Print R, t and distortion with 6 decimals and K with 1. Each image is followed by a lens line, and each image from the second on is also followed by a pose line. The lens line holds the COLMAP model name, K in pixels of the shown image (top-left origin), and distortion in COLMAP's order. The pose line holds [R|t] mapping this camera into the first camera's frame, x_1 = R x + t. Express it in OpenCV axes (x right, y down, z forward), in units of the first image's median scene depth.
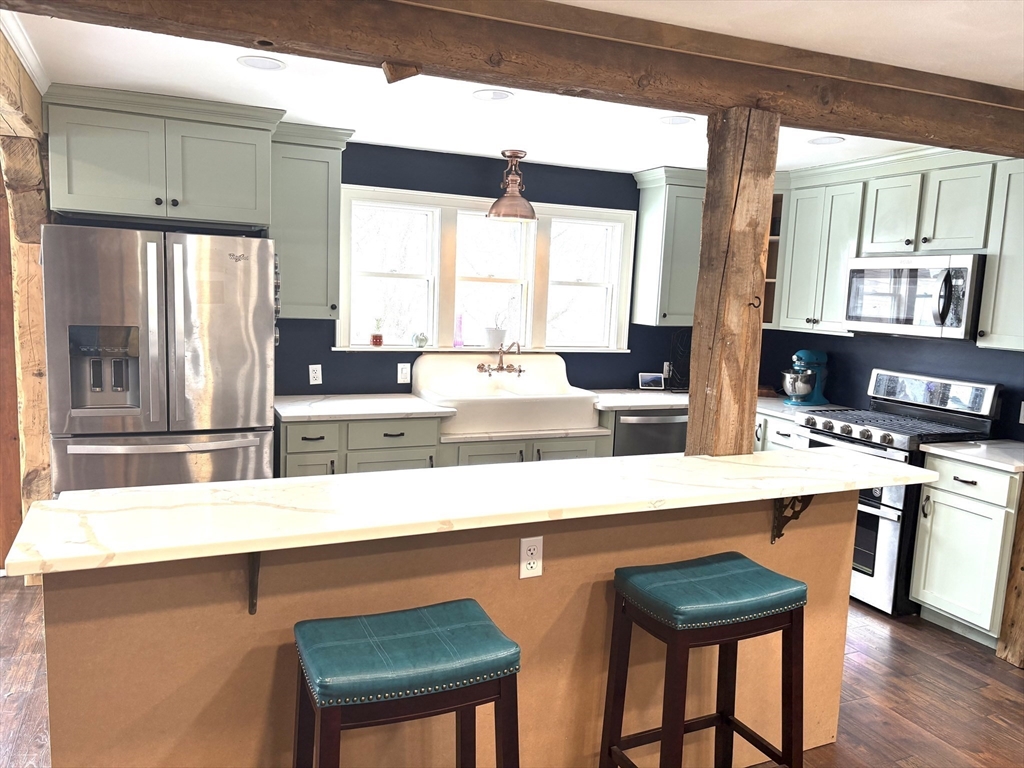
lens RADIAL K [[787.0, 0, 514.1], [0, 787.0, 384.3], [0, 0, 1]] dist [0.031721, -0.013301]
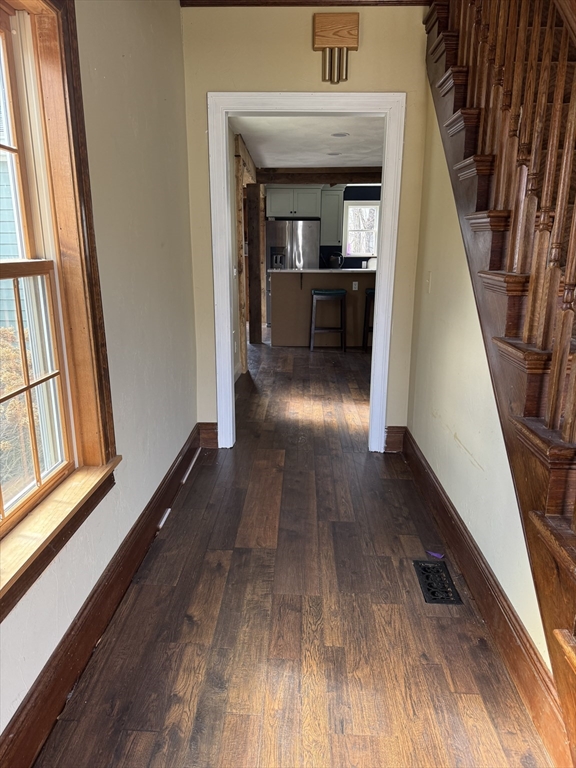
lens RADIAL K [[551.7, 0, 288.5], [0, 551.7, 418.5], [0, 0, 1]] dist [0.068162, -0.082810]
pose [[0.903318, 0.091645, -0.419067, 0.684641], [-0.020220, 0.984923, 0.171806, 0.260885], [0.428494, -0.146722, 0.891552, -1.397956]]
